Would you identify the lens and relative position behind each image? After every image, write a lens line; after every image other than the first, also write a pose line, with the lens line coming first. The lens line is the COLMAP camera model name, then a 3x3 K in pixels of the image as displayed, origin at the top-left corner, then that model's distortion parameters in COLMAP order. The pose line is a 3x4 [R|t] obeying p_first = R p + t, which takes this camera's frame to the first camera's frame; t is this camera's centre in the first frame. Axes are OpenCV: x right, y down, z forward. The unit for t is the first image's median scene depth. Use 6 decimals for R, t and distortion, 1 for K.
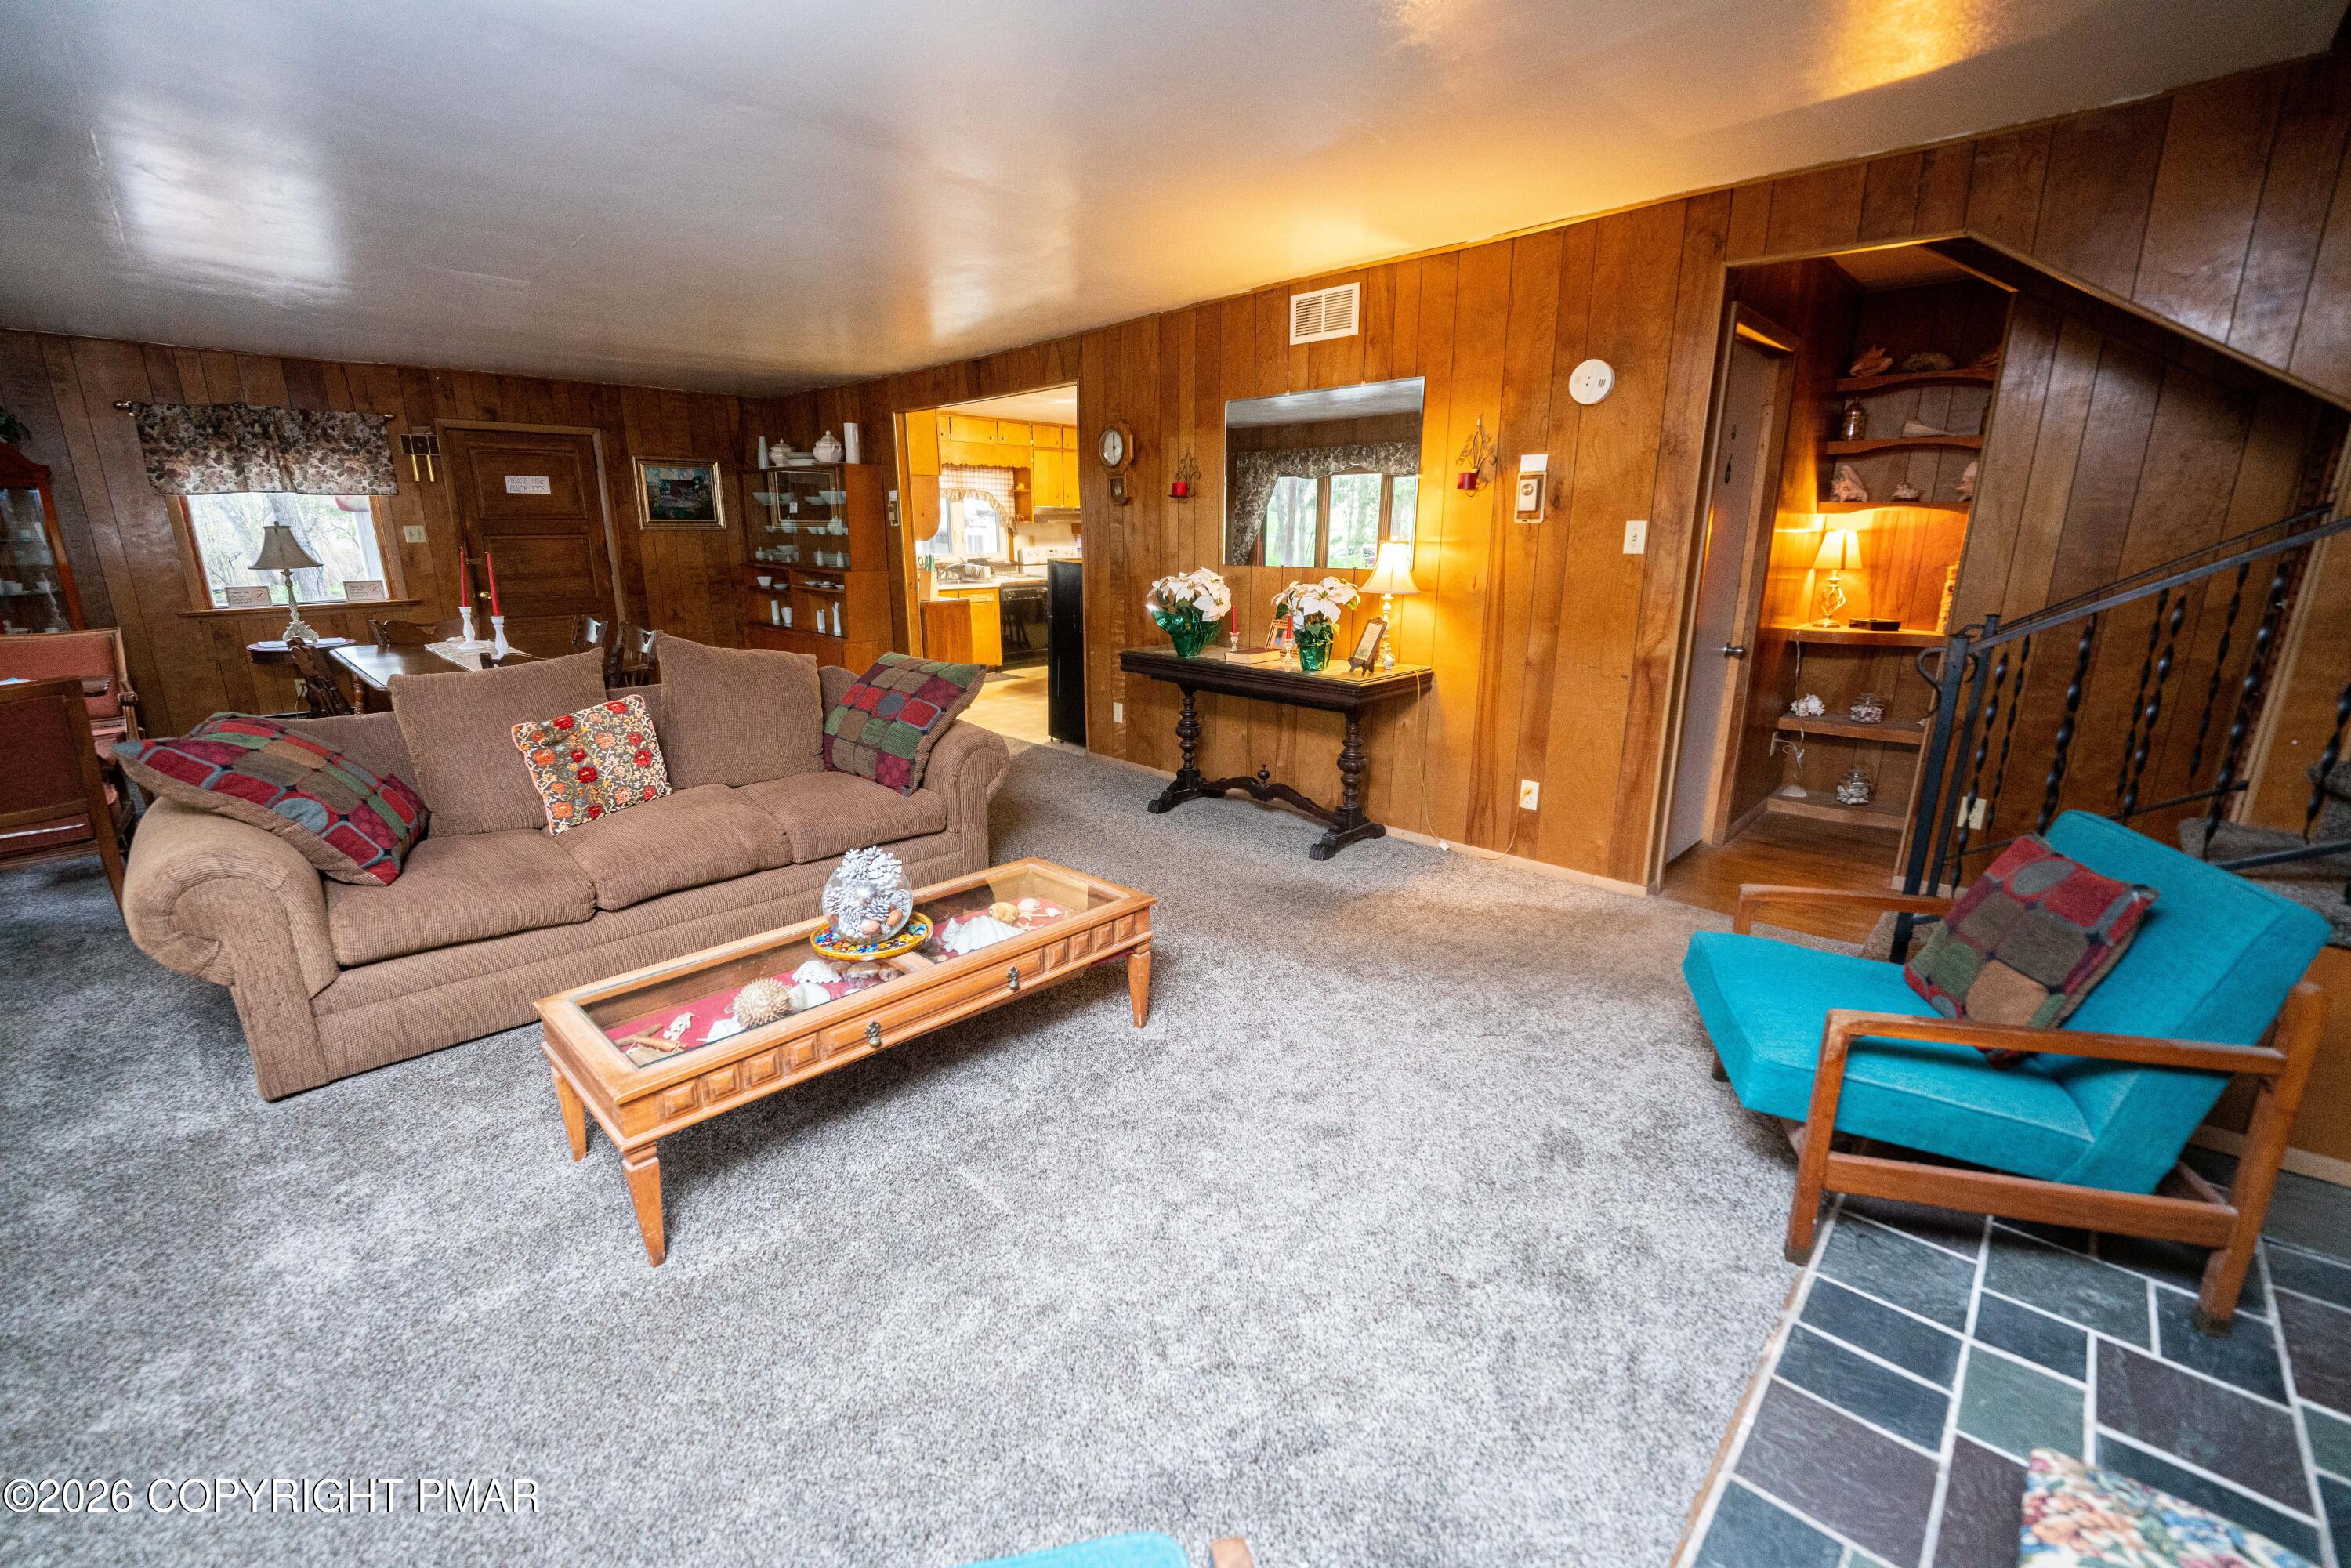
lens RADIAL K [[946.5, 0, 1171.8], [0, 946.5, 792.7], [0, 0, 1]] dist [-0.025957, 0.001543]
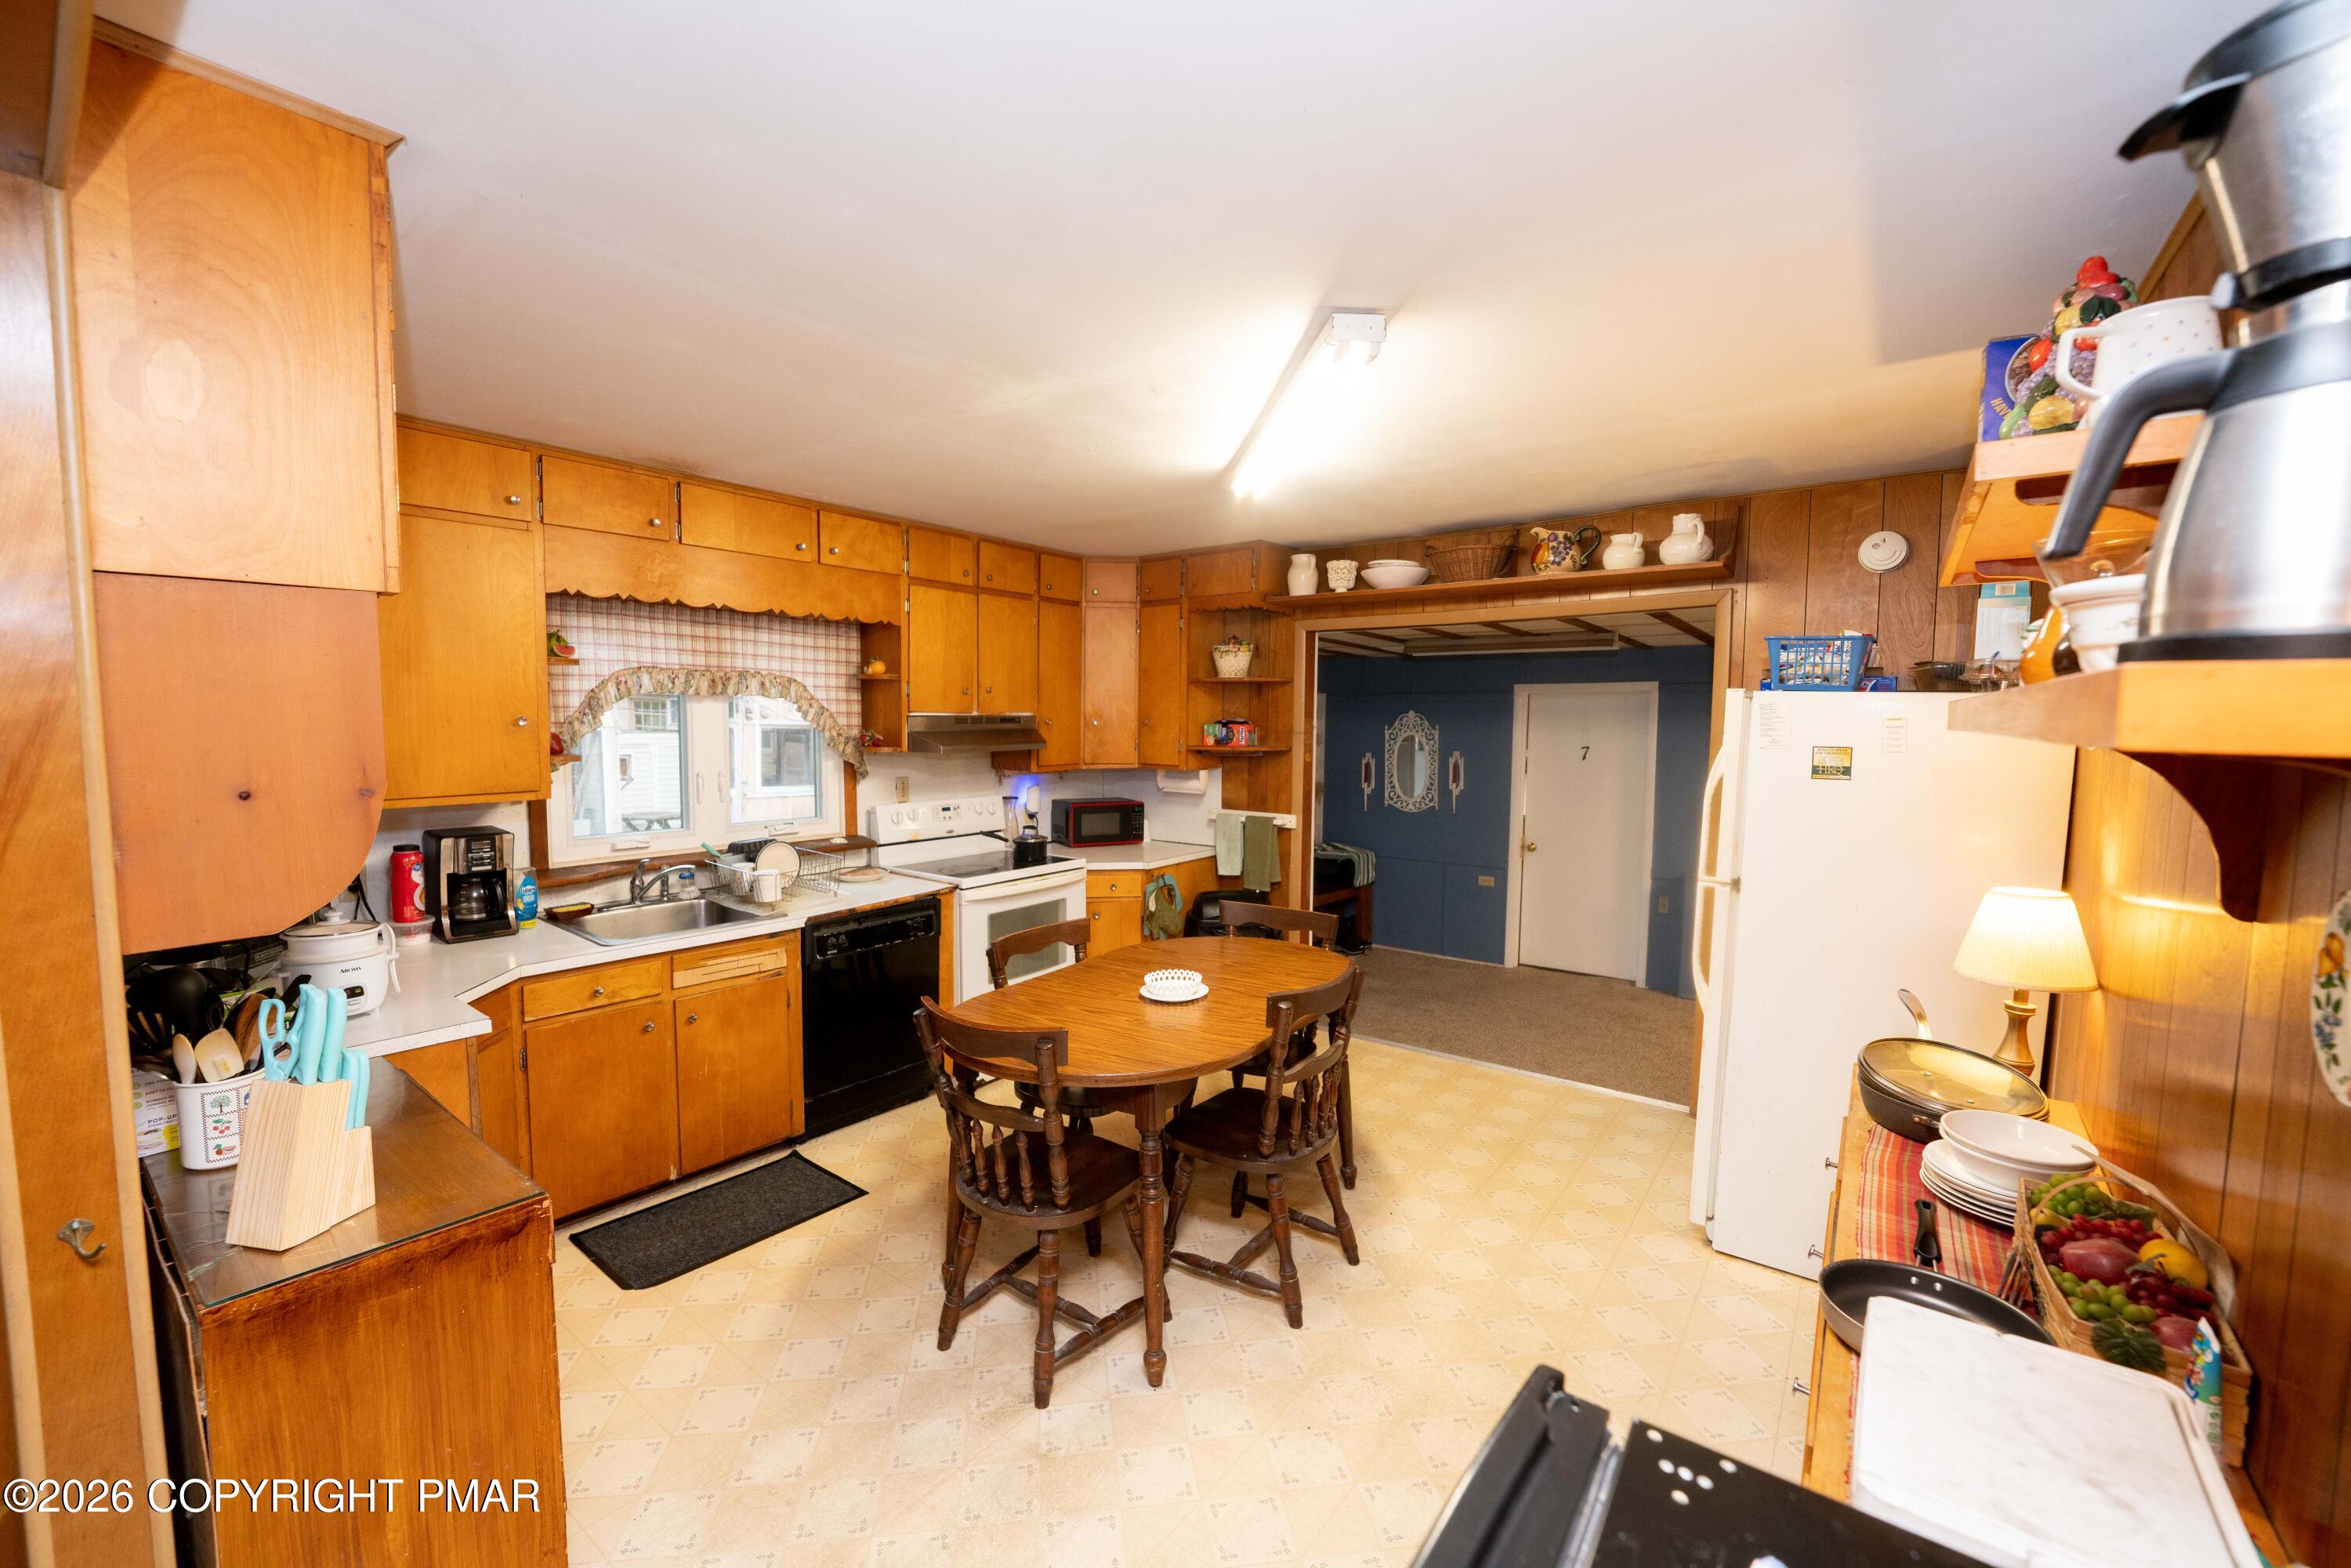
lens RADIAL K [[946.5, 0, 1168.8], [0, 946.5, 788.9], [0, 0, 1]] dist [-0.025957, 0.001543]
pose [[0.995334, -0.003397, 0.096426, -0.070042], [0.021585, 0.981892, -0.188207, -0.186867], [-0.094041, 0.189410, 0.977384, 0.580319]]
